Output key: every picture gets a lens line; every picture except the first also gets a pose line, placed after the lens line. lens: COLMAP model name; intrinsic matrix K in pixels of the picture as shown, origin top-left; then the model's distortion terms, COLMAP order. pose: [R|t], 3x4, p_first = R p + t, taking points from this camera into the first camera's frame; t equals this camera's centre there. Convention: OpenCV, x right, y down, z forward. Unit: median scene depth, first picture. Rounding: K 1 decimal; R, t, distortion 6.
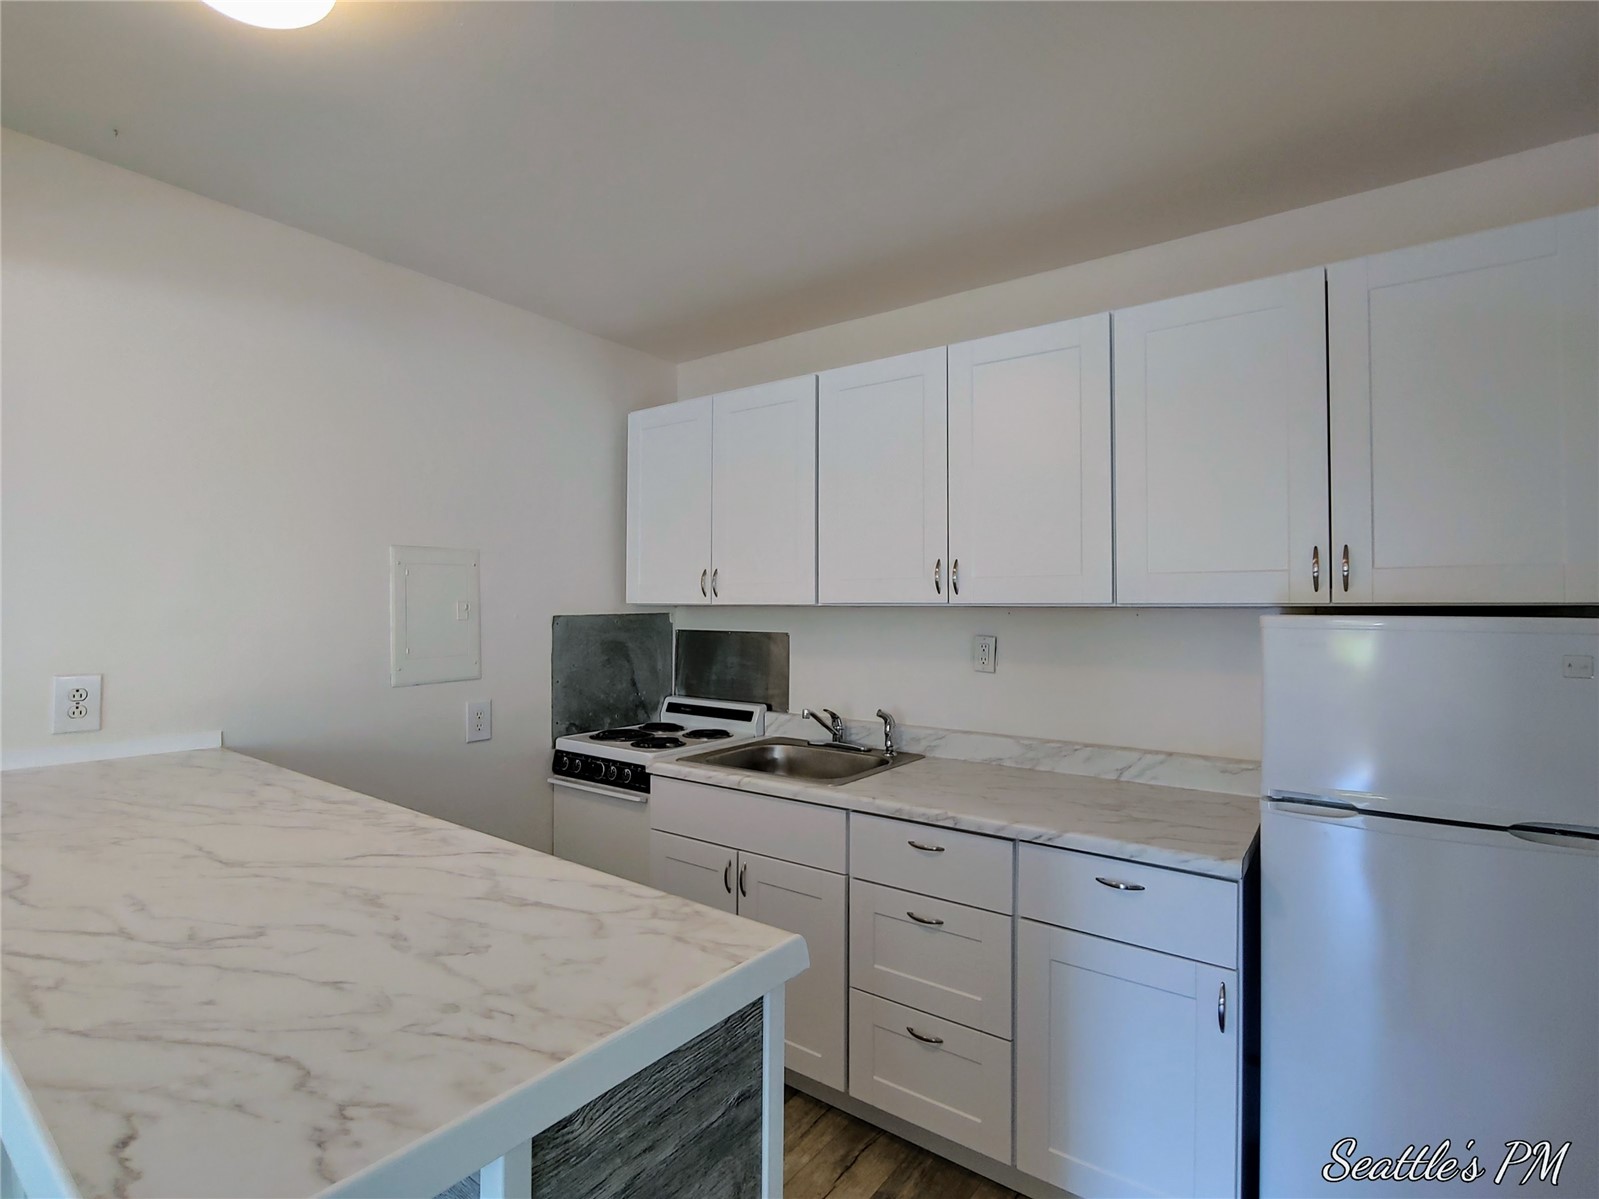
lens RADIAL K [[769.8, 0, 799.5], [0, 769.8, 599.5], [0, 0, 1]] dist [-0.000836, -0.000813]
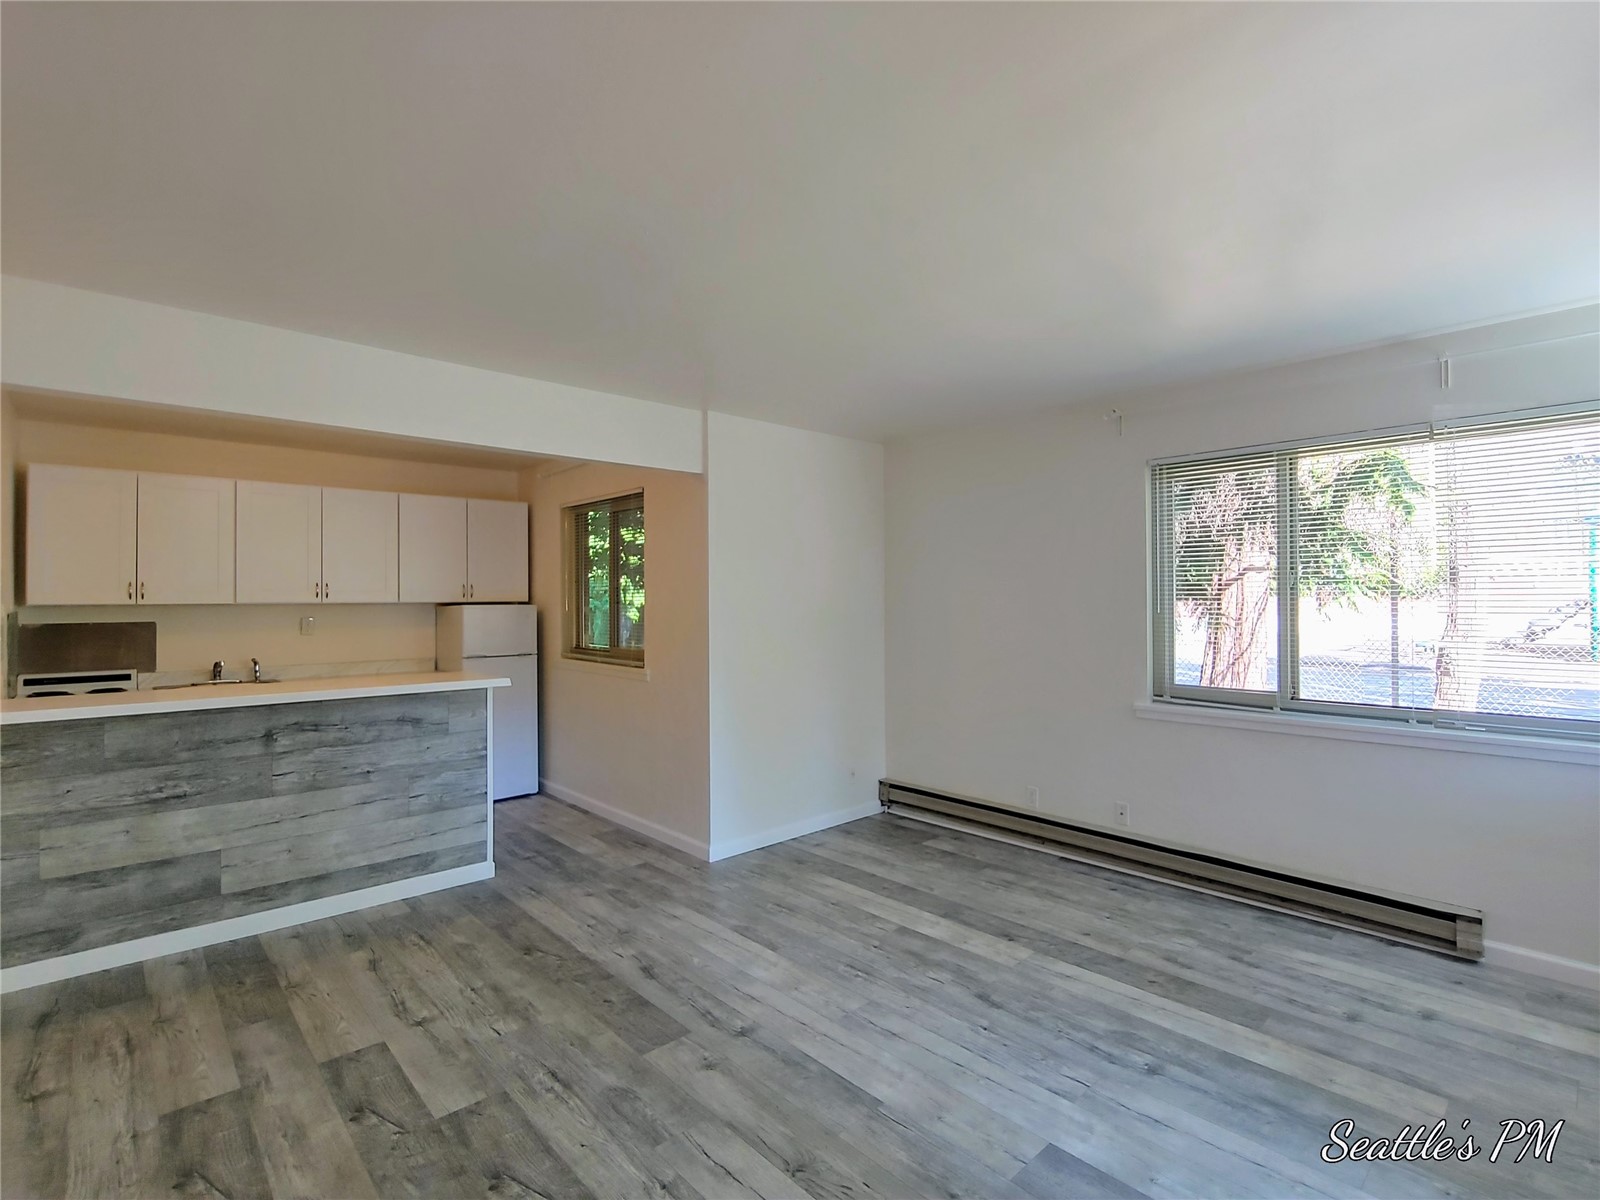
lens RADIAL K [[770.3, 0, 800.0], [0, 770.3, 600.0], [0, 0, 1]] dist [-0.000836, -0.000813]
pose [[0.191628, -0.006430, 0.981446, -4.379860], [-0.006724, 0.999946, 0.007864, -0.072820], [-0.981445, -0.008107, 0.191575, -2.000954]]
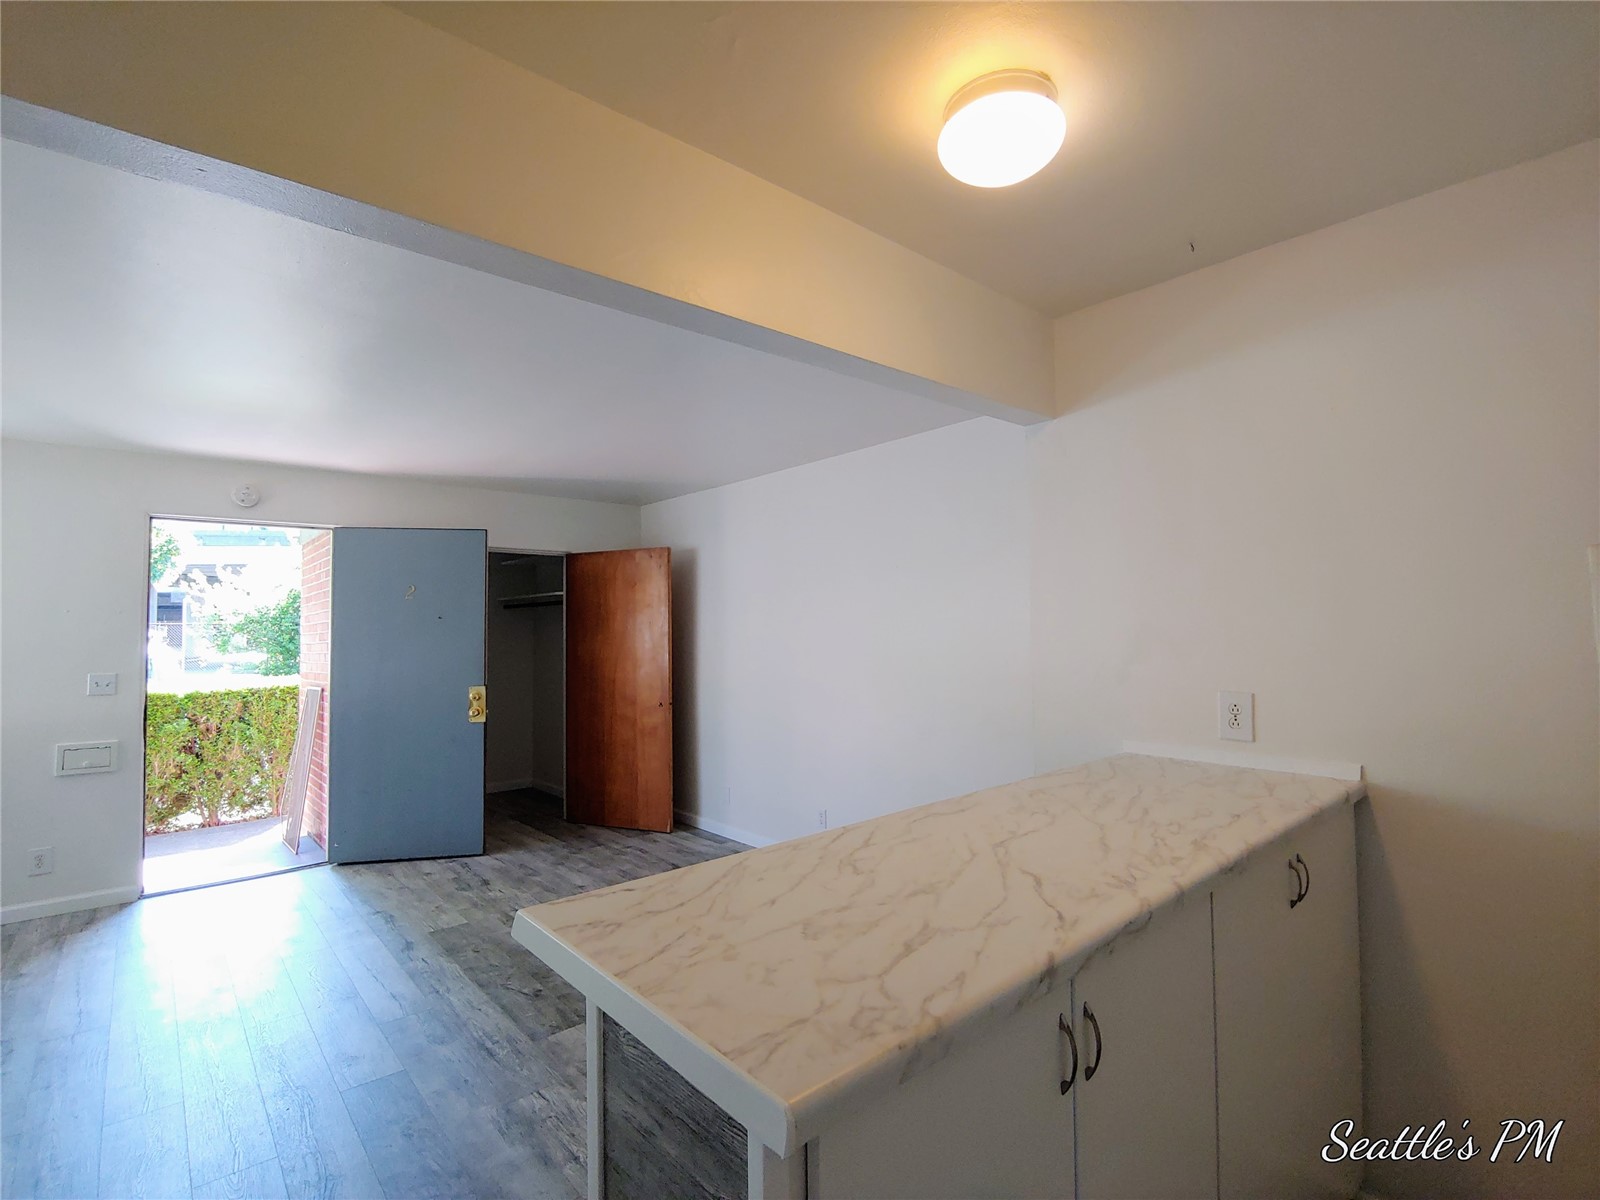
lens RADIAL K [[770.3, 0, 800.0], [0, 770.3, 600.0], [0, 0, 1]] dist [-0.000836, -0.000813]
pose [[-0.218130, -0.036290, -0.975245, 0.743927], [0.025683, 0.998749, -0.042909, -0.020288], [0.975582, -0.034407, -0.216925, 1.197107]]
